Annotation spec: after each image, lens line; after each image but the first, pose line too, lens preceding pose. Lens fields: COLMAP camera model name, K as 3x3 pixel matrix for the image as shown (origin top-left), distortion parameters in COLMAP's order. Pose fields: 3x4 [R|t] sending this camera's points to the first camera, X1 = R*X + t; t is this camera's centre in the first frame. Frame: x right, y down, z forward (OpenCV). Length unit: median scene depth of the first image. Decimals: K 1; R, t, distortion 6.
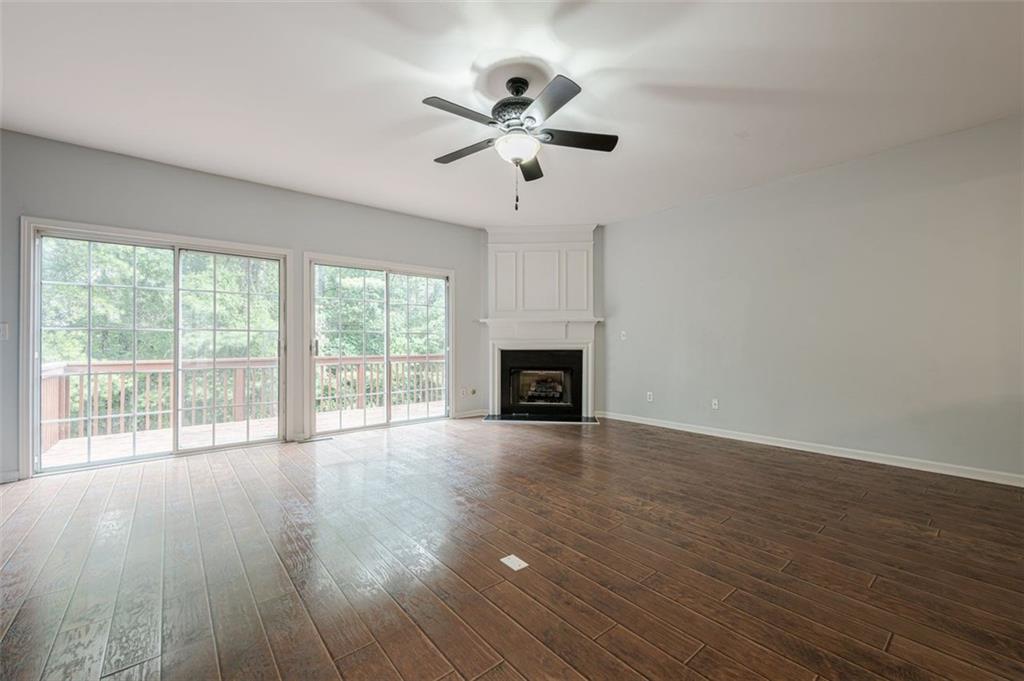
lens RADIAL K [[410.4, 0, 517.2], [0, 410.4, 340.8], [0, 0, 1]] dist [-0.001568, -0.000046]
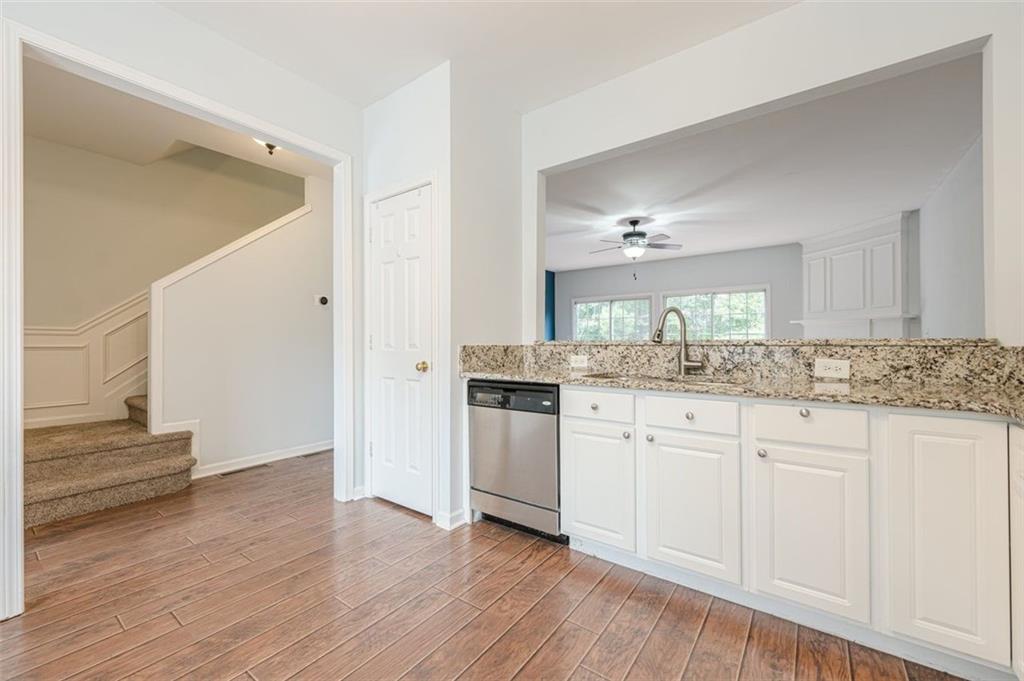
lens RADIAL K [[410.4, 0, 517.2], [0, 410.4, 340.8], [0, 0, 1]] dist [-0.001568, -0.000046]
pose [[0.235401, 0.000048, -0.971898, 0.884889], [0.006851, 0.999975, 0.001709, -0.003057], [0.971874, -0.007061, 0.235395, -0.050137]]
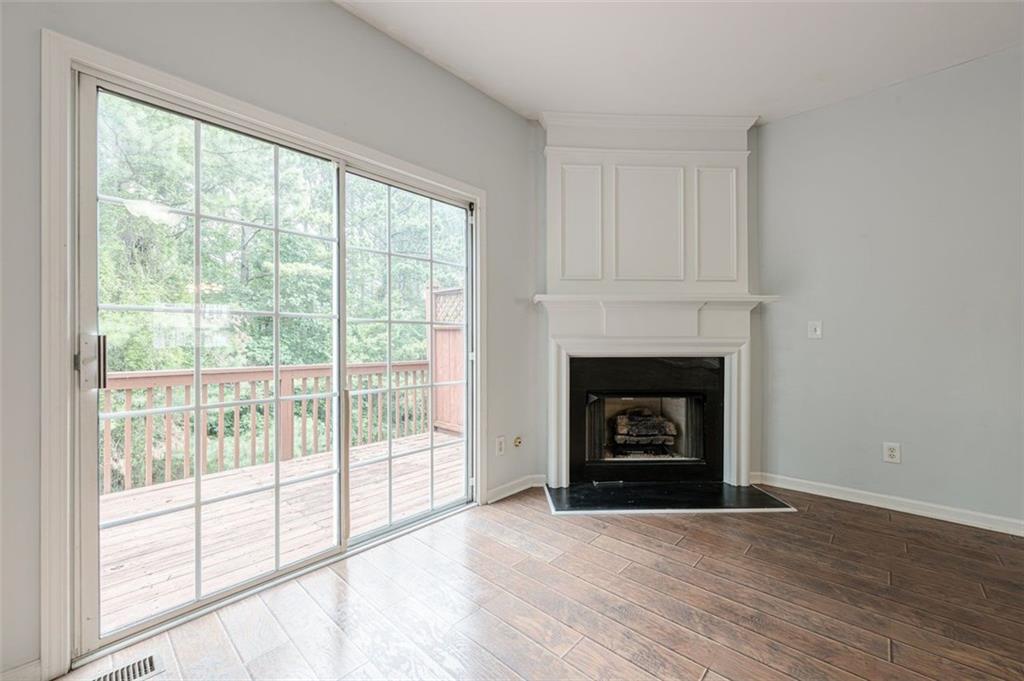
lens RADIAL K [[405.0, 0, 512.0], [0, 405.0, 340.5], [0, 0, 1]] dist [-0.000696, -0.000101]
pose [[0.993016, 0.000959, 0.117977, -0.177116], [-0.001098, 0.999999, 0.001114, 0.000647], [-0.117976, -0.001236, 0.993016, 0.530148]]
